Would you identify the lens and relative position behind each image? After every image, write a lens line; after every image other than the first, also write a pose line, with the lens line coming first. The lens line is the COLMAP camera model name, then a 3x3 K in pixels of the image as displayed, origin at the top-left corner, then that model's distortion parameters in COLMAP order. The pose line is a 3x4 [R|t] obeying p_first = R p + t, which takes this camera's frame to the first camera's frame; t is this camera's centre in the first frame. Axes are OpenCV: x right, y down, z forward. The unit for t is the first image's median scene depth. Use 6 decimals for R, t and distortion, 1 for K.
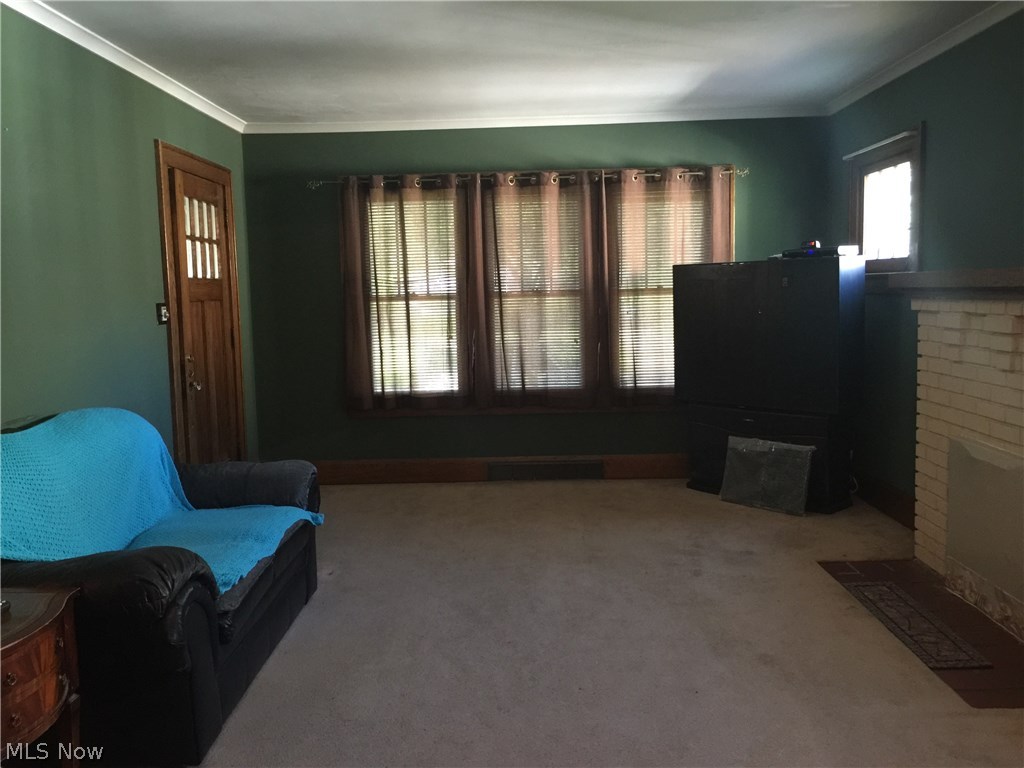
lens RADIAL K [[885.0, 0, 507.1], [0, 885.0, 383.8], [0, 0, 1]] dist [0.076871, -0.098098]
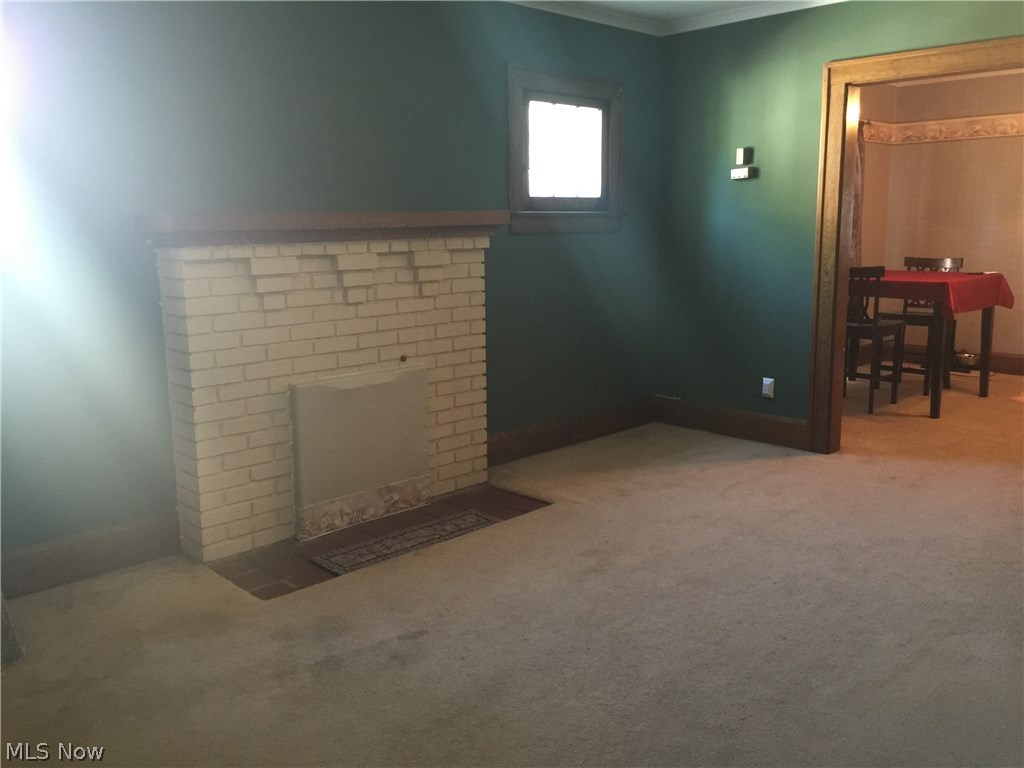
lens RADIAL K [[885.0, 0, 512.5], [0, 885.0, 378.4], [0, 0, 1]] dist [0.076871, -0.098098]
pose [[-0.714472, -0.092766, 0.693487, -0.231860], [0.101732, 0.966864, 0.234145, -0.103829], [-0.692228, 0.237840, -0.681360, 1.033548]]
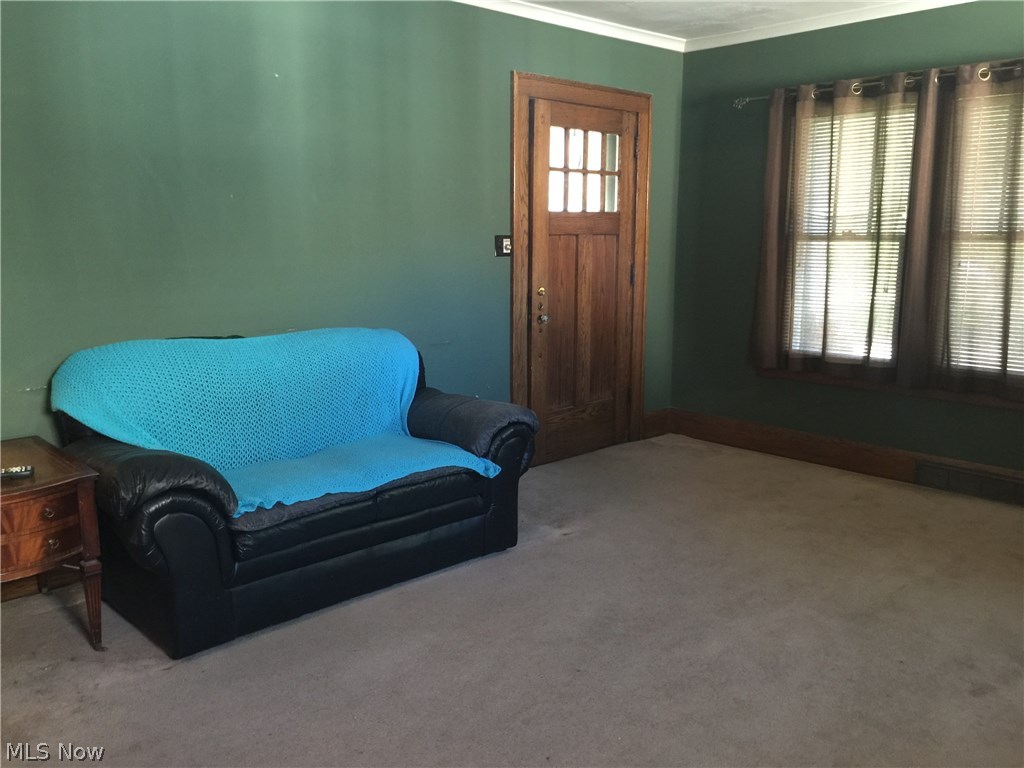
lens RADIAL K [[885.0, 0, 511.4], [0, 885.0, 379.5], [0, 0, 1]] dist [0.076871, -0.098098]
pose [[0.695669, 0.143803, -0.703822, 0.302288], [-0.096975, 0.989590, 0.106340, -0.030026], [0.711787, -0.005724, 0.702372, 0.244938]]
